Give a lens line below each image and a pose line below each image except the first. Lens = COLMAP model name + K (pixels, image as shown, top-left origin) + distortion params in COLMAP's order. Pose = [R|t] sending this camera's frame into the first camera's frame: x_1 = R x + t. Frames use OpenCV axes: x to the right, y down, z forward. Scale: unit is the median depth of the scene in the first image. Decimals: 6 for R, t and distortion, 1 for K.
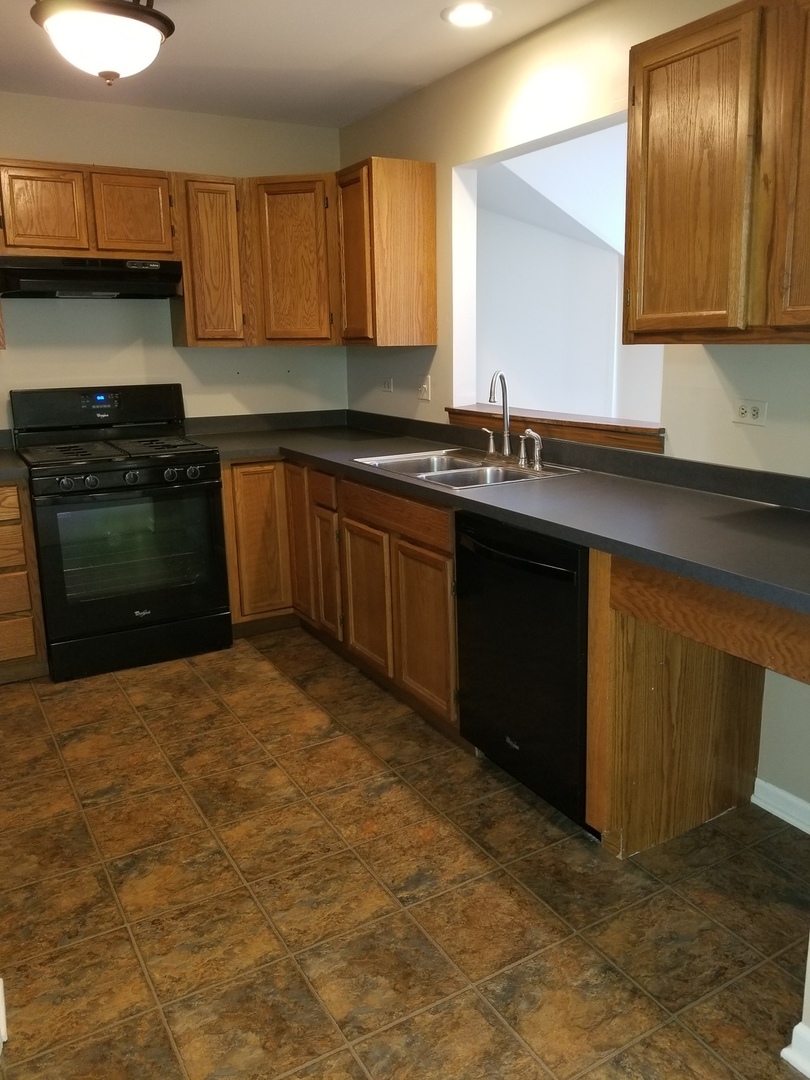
lens RADIAL K [[833.3, 0, 434.8], [0, 833.3, 510.0], [0, 0, 1]] dist [0.074815, -0.208965]
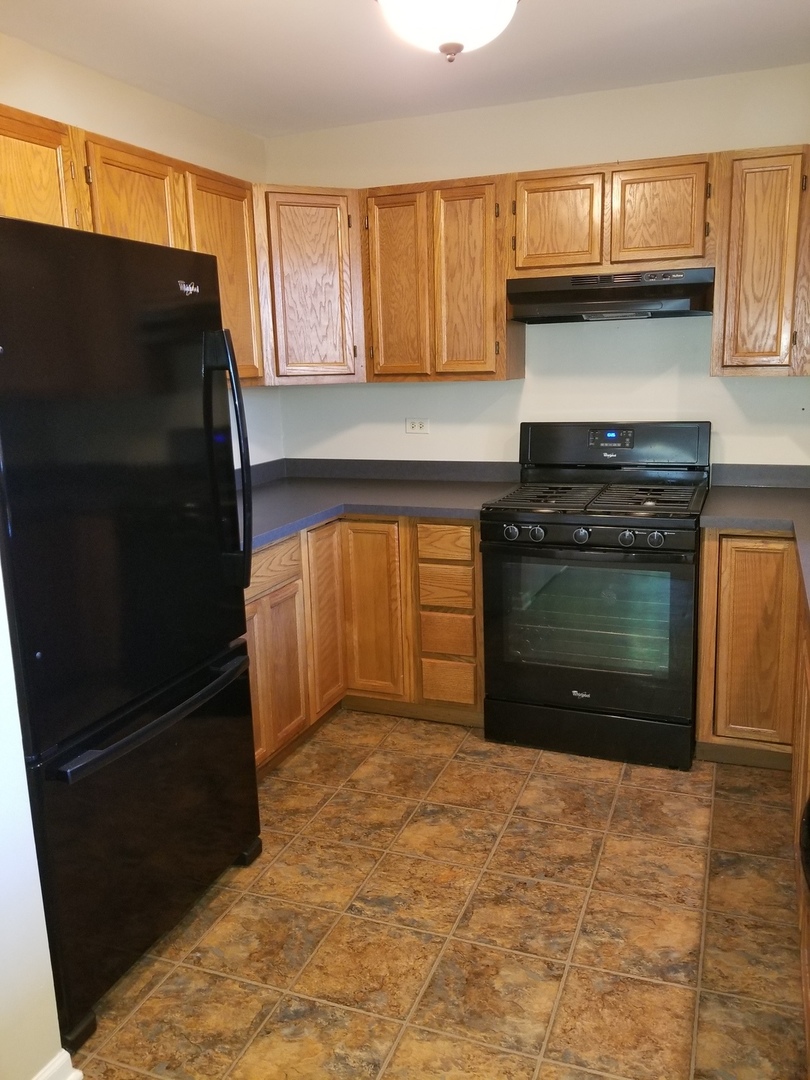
lens RADIAL K [[836.7, 0, 427.8], [0, 836.7, 516.9], [0, 0, 1]] dist [0.077066, -0.146760]
pose [[0.612430, 0.141618, -0.777737, 0.187059], [-0.139344, 0.987757, 0.070134, -0.090272], [0.778147, 0.065420, 0.624666, 0.335746]]
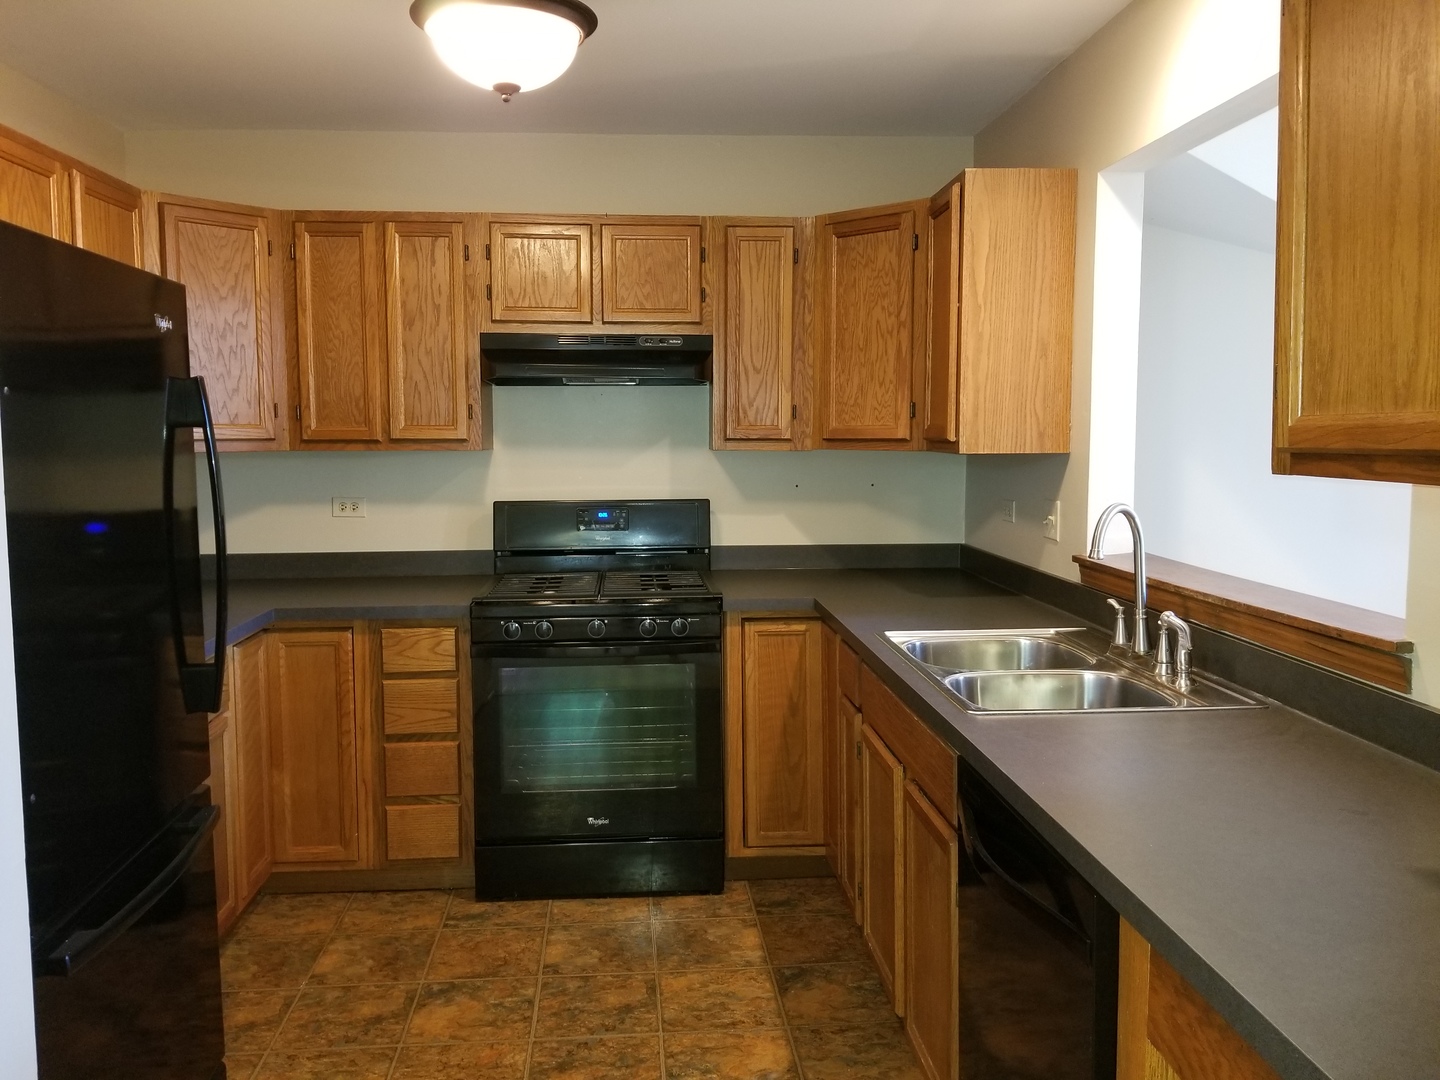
lens RADIAL K [[1115.6, 0, 698.3], [0, 1115.6, 506.3], [0, 0, 1]] dist [0.077066, -0.146760]
pose [[0.884426, 0.039754, -0.464983, 0.152872], [-0.099244, 0.989596, -0.104162, -0.048924], [0.456005, 0.138270, 0.879171, 0.169191]]
